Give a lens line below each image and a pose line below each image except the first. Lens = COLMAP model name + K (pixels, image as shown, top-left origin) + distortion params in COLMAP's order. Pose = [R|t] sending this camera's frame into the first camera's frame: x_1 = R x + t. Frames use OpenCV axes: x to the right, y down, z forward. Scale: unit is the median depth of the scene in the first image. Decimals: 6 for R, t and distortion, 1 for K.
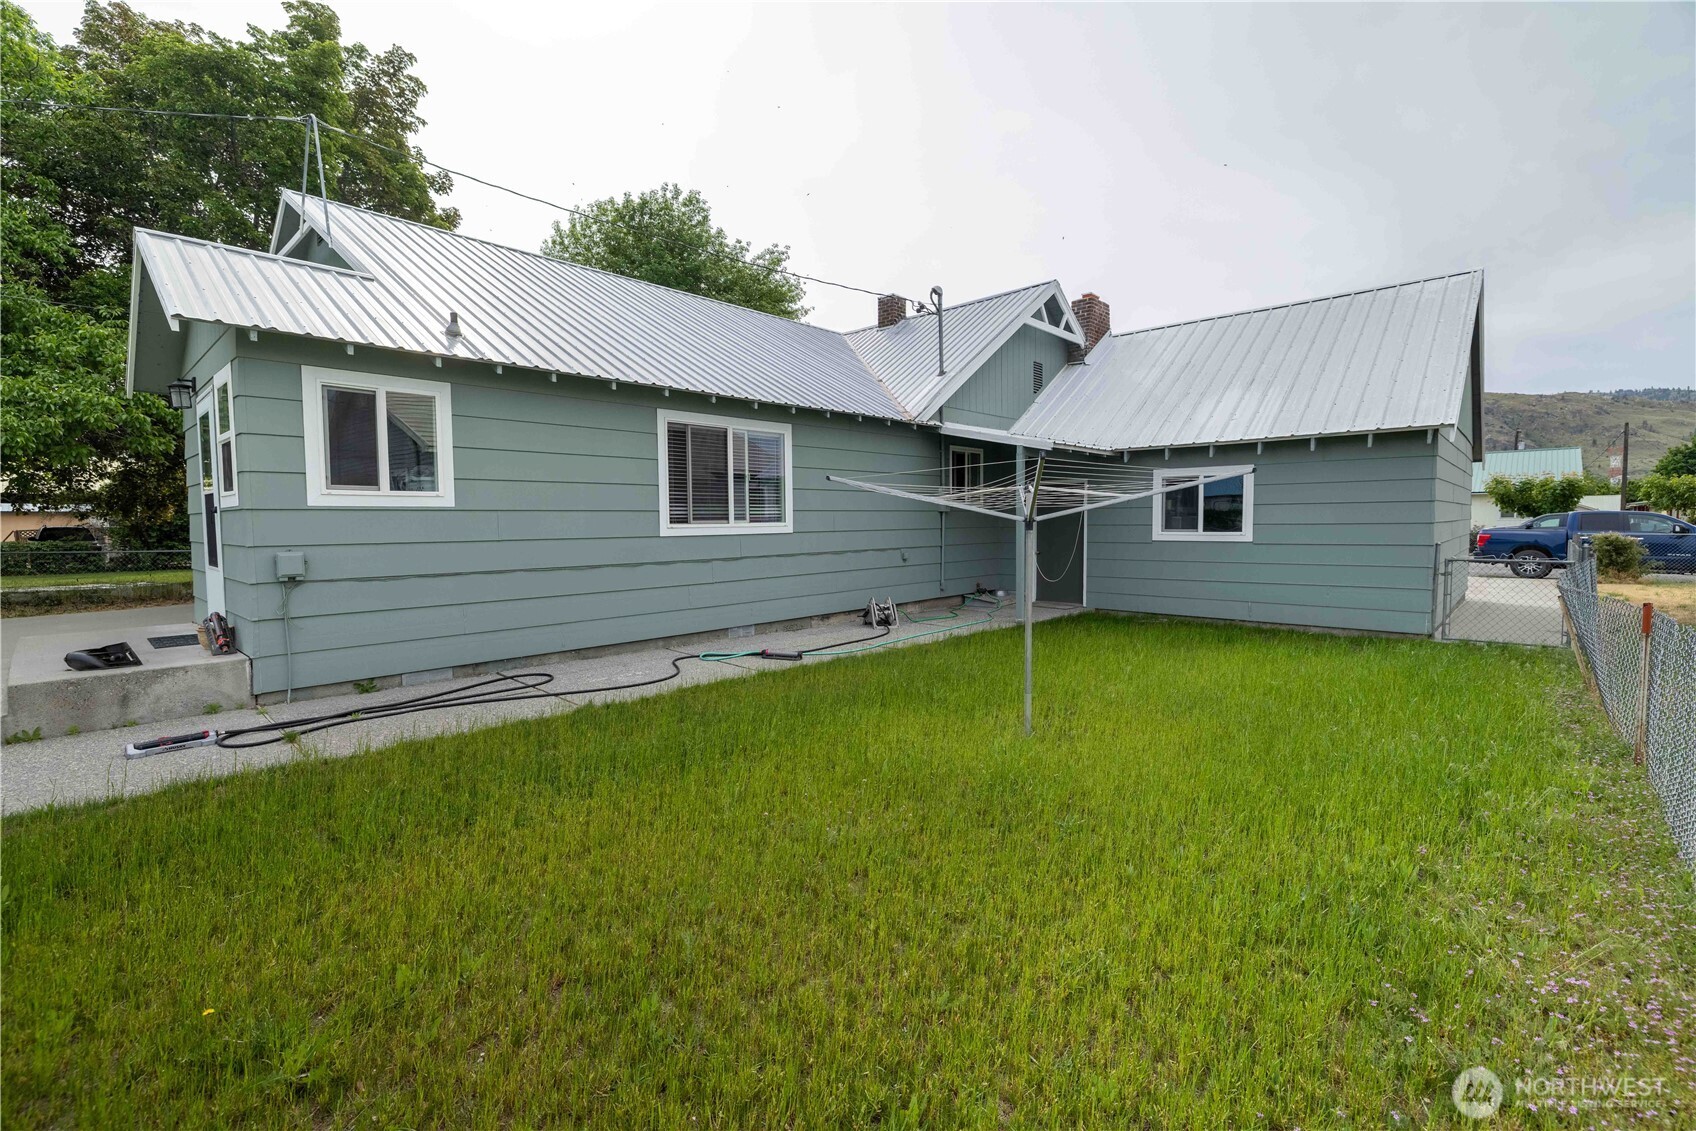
lens RADIAL K [[720.4, 0, 843.2], [0, 720.4, 558.9], [0, 0, 1]] dist [0.001996, 0.000058]
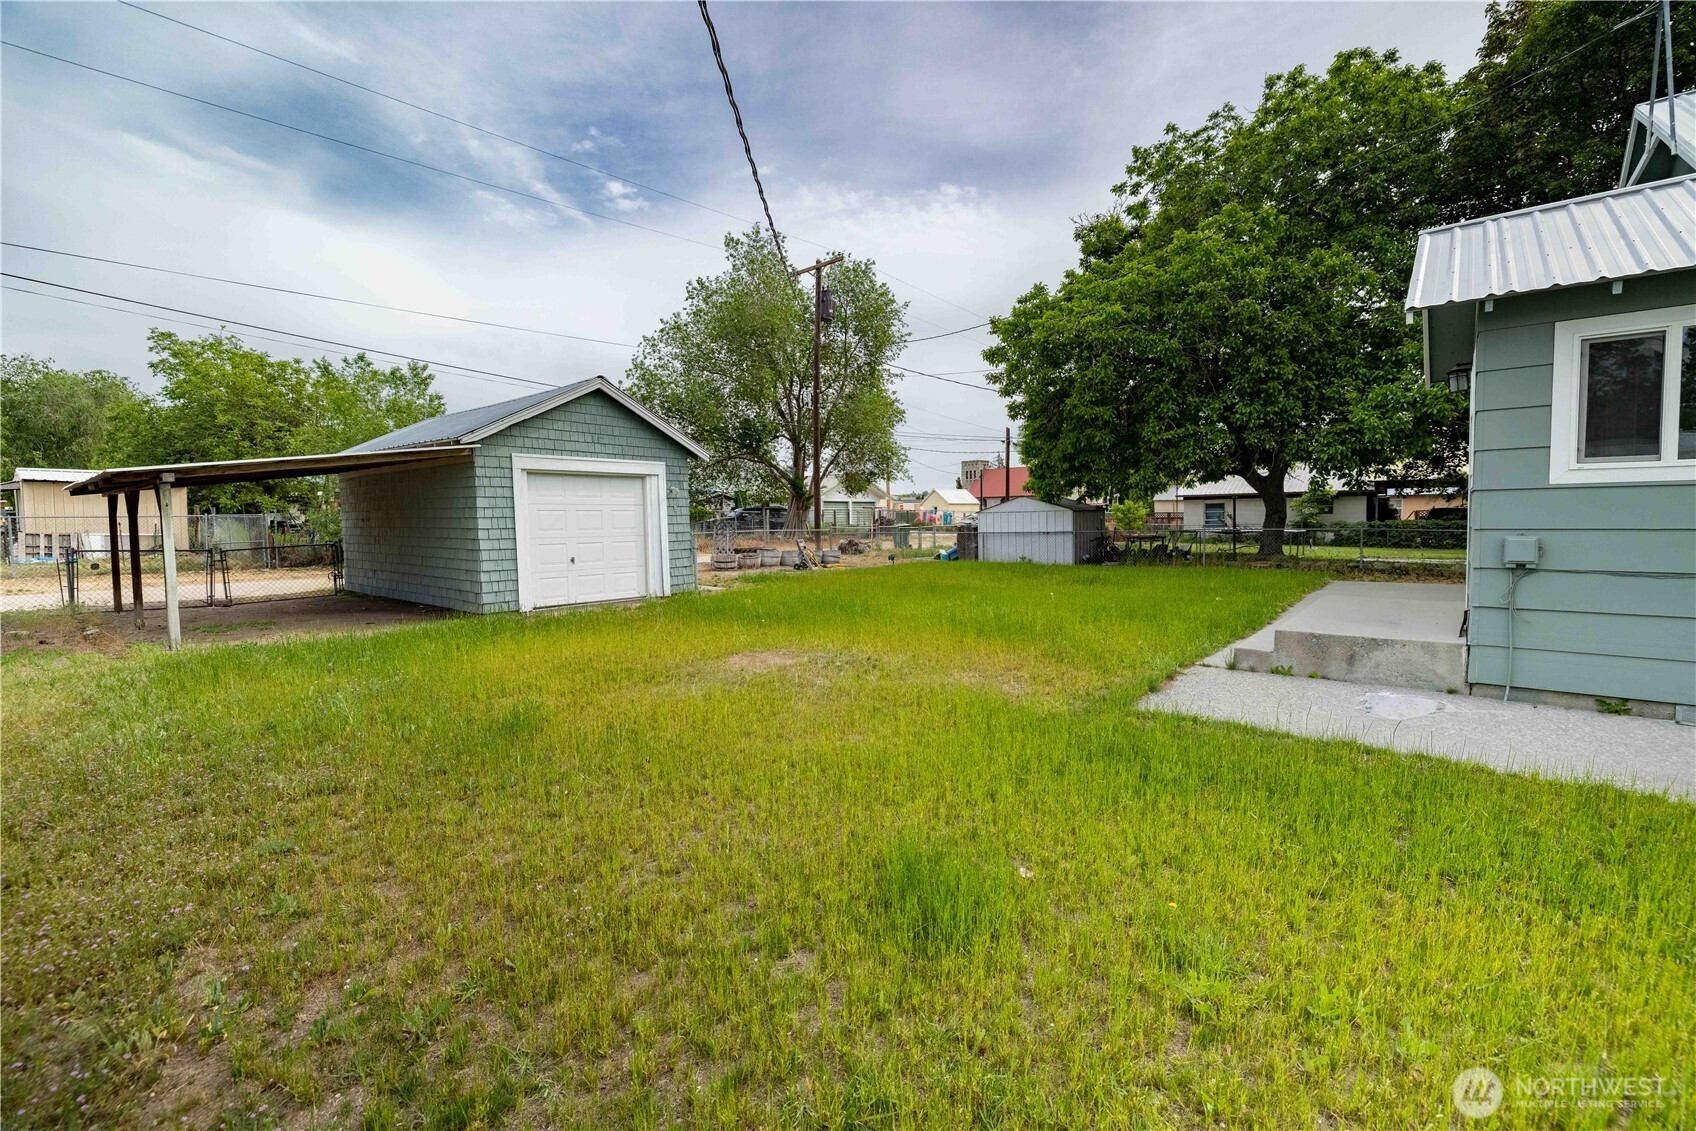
lens RADIAL K [[742.9, 0, 878.8], [0, 742.9, 556.1], [0, 0, 1]] dist [0.000294, -0.000158]
pose [[0.063411, 0.061667, -0.996080, 0.107132], [-0.039151, 0.997474, 0.059261, -0.008127], [0.997219, 0.035240, 0.065665, 0.133649]]
